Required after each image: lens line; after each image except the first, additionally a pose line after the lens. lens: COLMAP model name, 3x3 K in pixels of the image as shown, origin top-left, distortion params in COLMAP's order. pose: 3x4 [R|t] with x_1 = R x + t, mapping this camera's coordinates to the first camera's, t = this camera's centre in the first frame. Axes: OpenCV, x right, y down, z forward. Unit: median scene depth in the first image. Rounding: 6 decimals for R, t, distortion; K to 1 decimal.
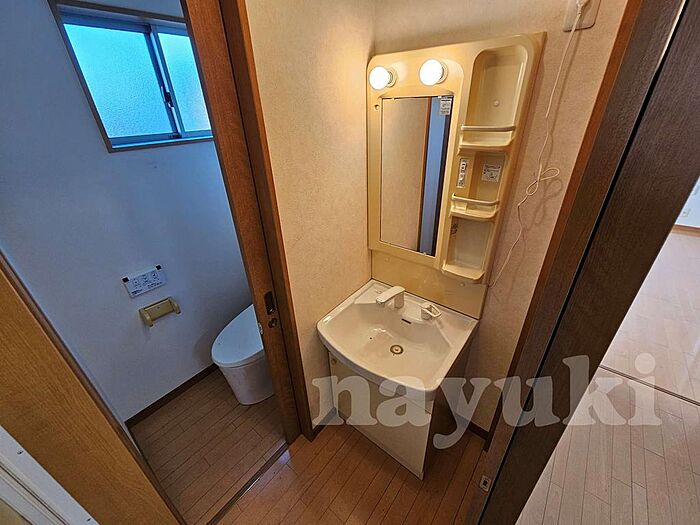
lens RADIAL K [[285.9, 0, 347.7], [0, 285.9, 259.6], [0, 0, 1]] dist [-0.003258, 0.000270]
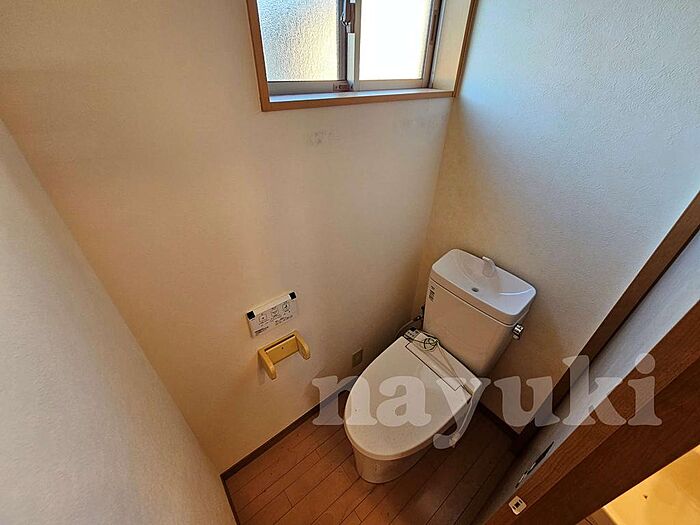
lens RADIAL K [[285.9, 0, 351.5], [0, 285.9, 262.5], [0, 0, 1]] dist [-0.003258, 0.000270]
pose [[0.976503, 0.161733, -0.142419, -0.447496], [-0.144426, 0.981650, 0.124515, -0.149596], [0.159944, -0.101020, 0.981943, 0.380988]]
